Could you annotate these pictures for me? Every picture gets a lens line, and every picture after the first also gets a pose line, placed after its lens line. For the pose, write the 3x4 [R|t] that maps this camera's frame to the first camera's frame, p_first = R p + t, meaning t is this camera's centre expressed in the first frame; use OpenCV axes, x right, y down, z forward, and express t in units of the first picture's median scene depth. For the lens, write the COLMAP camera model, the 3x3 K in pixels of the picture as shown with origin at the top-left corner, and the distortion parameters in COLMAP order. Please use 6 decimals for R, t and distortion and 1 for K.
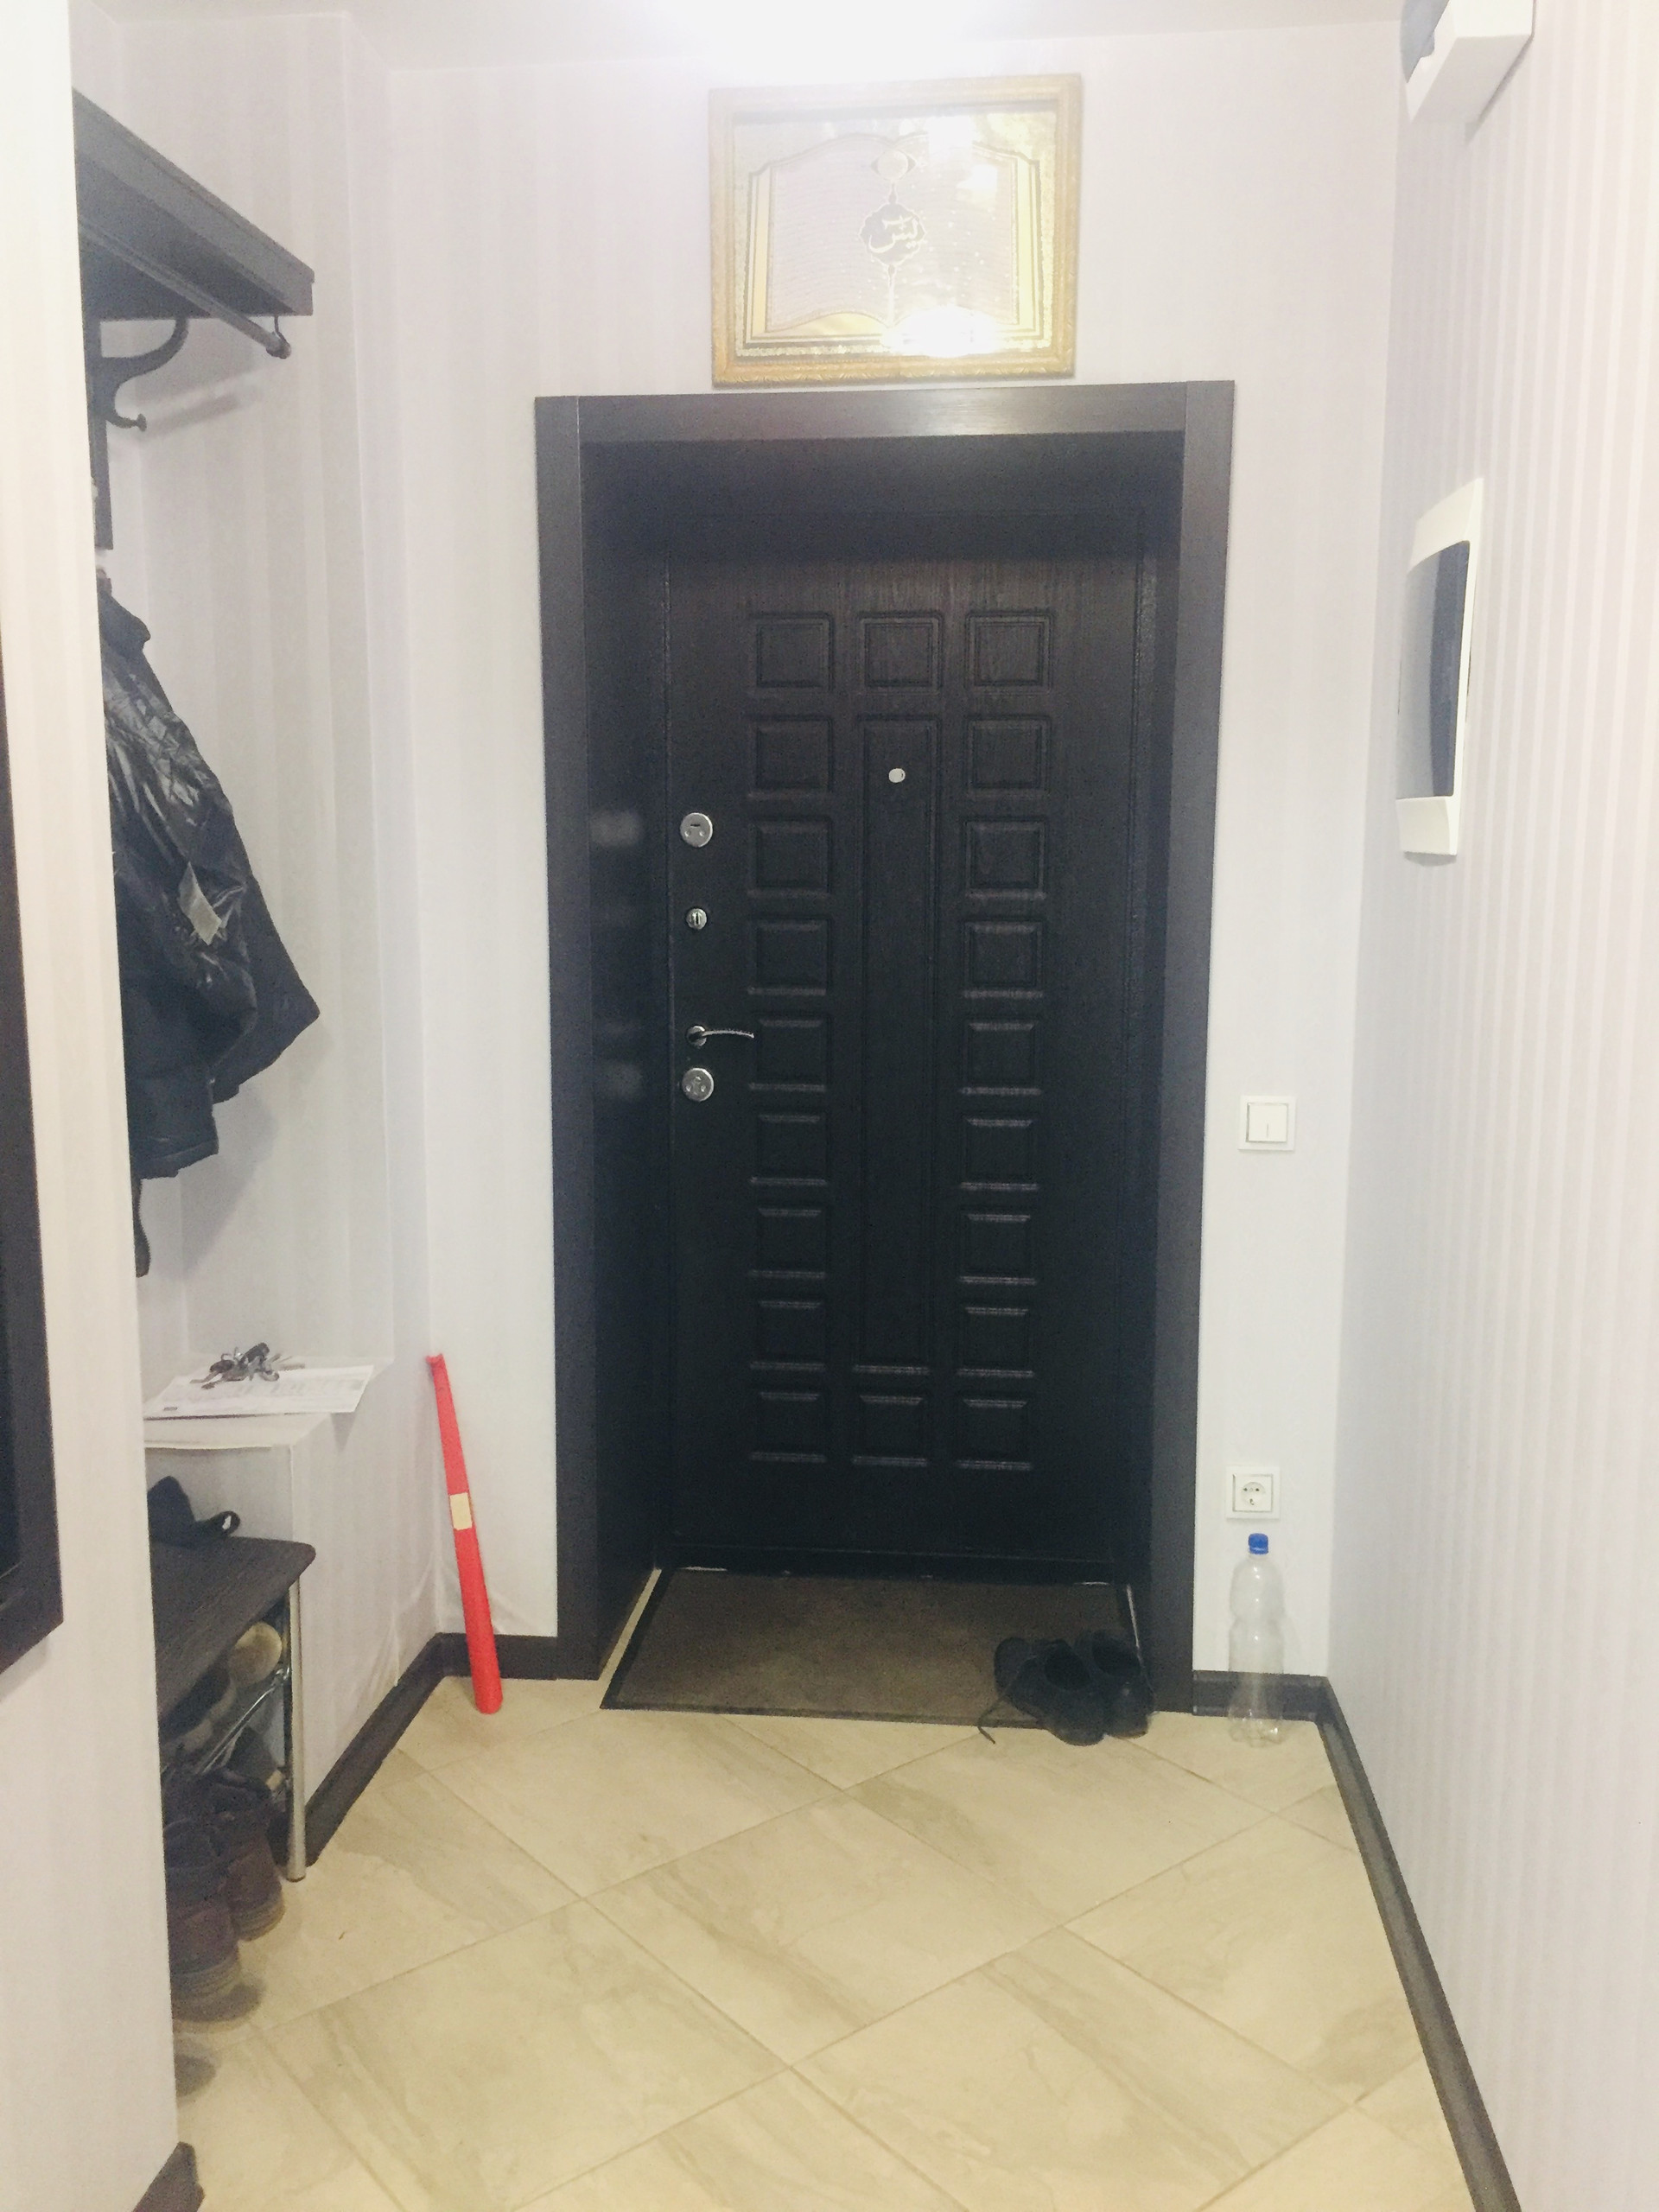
lens RADIAL K [[1896.7, 0, 830.2], [0, 1896.7, 1116.9], [0, 0, 1]] dist [0.081039, -0.089895]
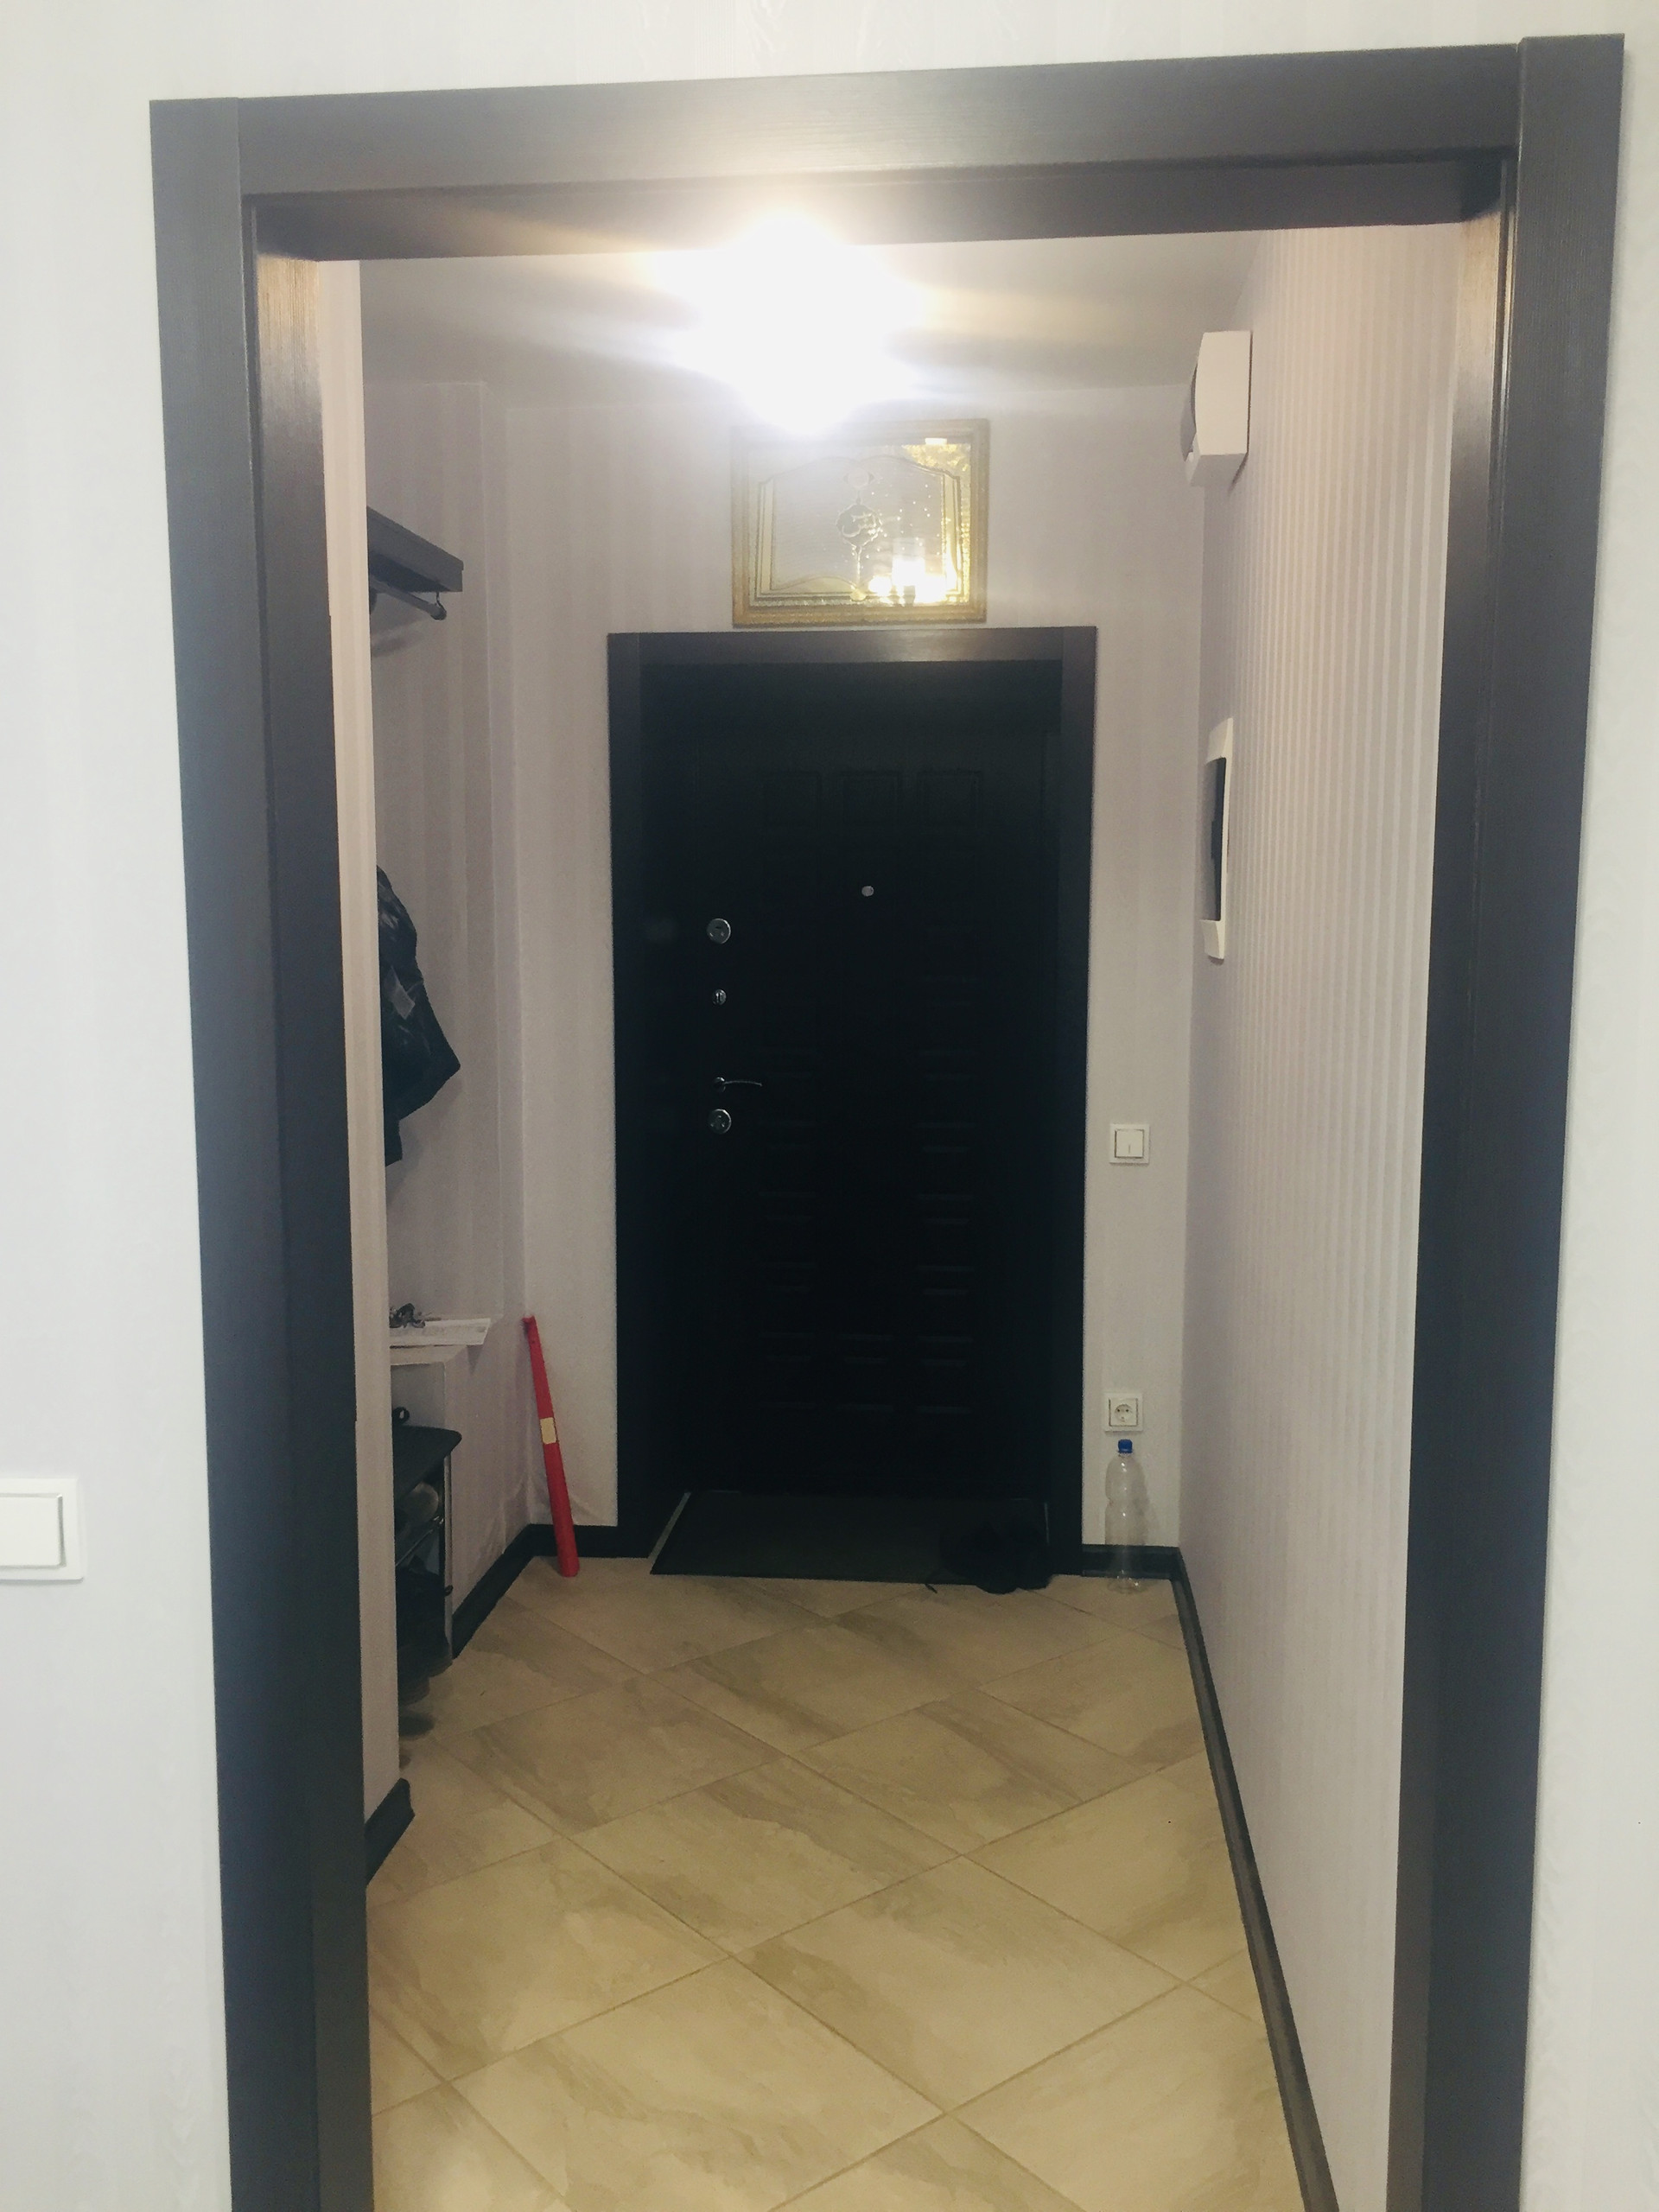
lens RADIAL K [[1896.7, 0, 830.2], [0, 1896.7, 1116.9], [0, 0, 1]] dist [0.081039, -0.089895]
pose [[0.999996, -0.001972, -0.002126, 0.013106], [0.001899, 0.999418, -0.034072, 0.031407], [0.002192, 0.034068, 0.999417, -0.407077]]
